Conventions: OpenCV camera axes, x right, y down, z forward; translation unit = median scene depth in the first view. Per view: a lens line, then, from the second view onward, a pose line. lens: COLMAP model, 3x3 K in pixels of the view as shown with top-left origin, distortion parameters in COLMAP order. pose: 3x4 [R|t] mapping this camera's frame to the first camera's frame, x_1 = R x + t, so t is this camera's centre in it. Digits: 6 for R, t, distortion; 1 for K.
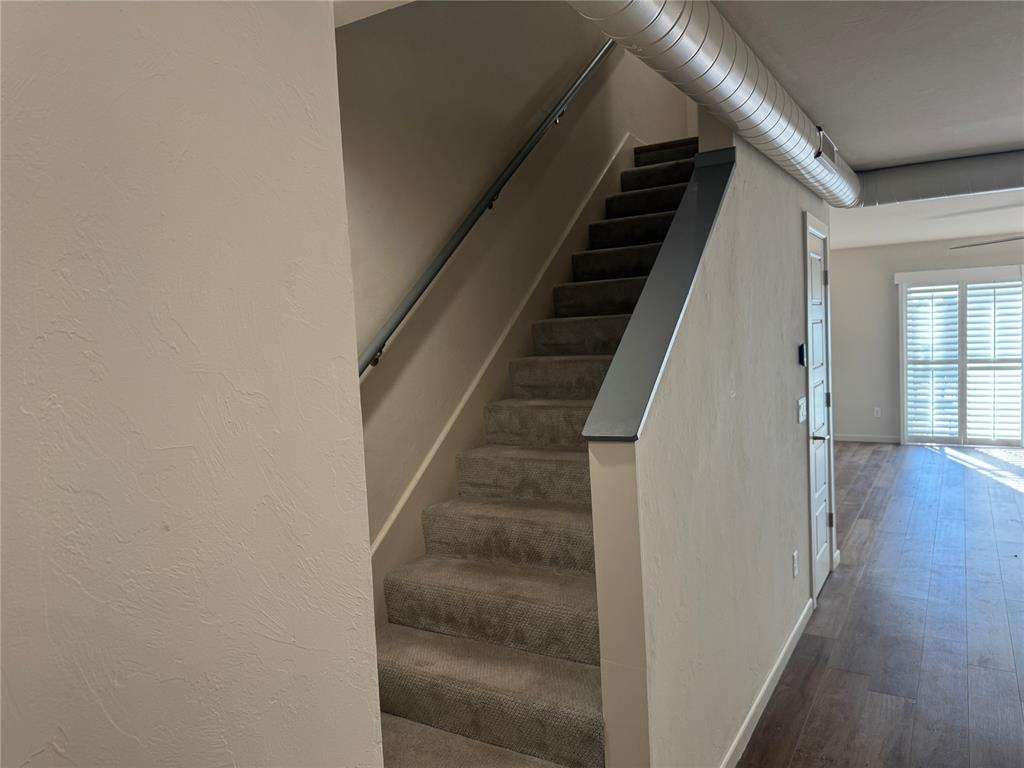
lens RADIAL K [[719.7, 0, 512.0], [0, 719.7, 384.0], [0, 0, 1]] dist [0.051742, -0.075416]
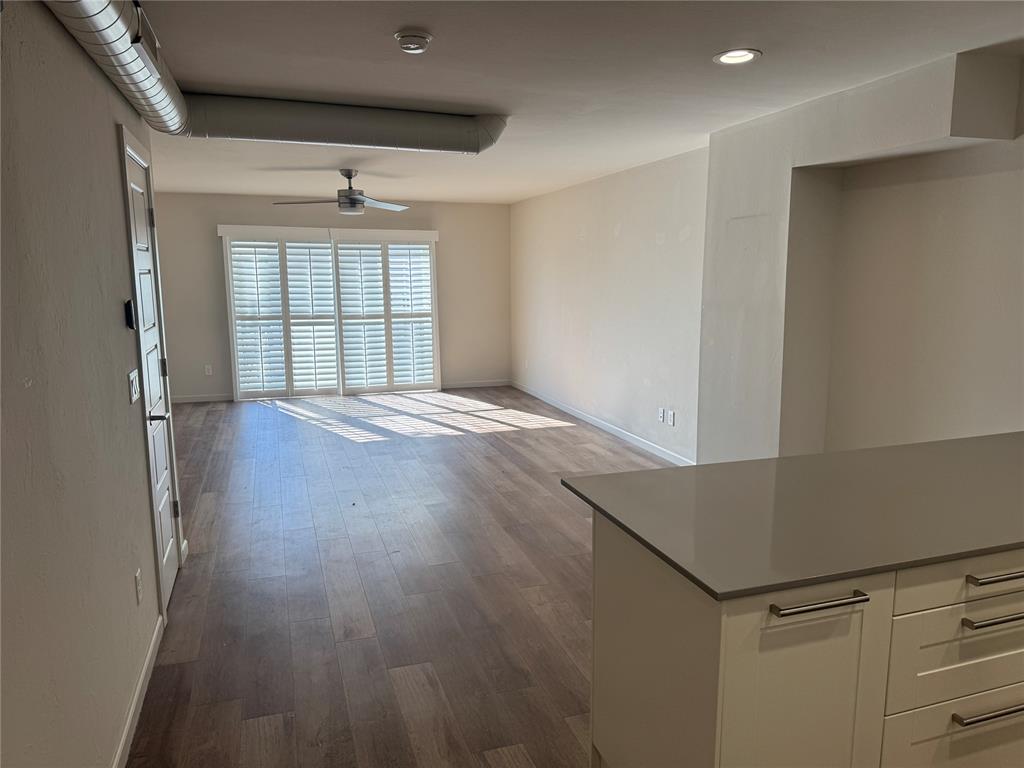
lens RADIAL K [[719.7, 0, 512.0], [0, 719.7, 384.0], [0, 0, 1]] dist [0.051742, -0.075416]
pose [[0.640516, -0.076517, 0.764123, 0.053383], [0.027267, 0.996662, 0.076946, -0.011915], [-0.767460, -0.028450, 0.640465, 0.155716]]
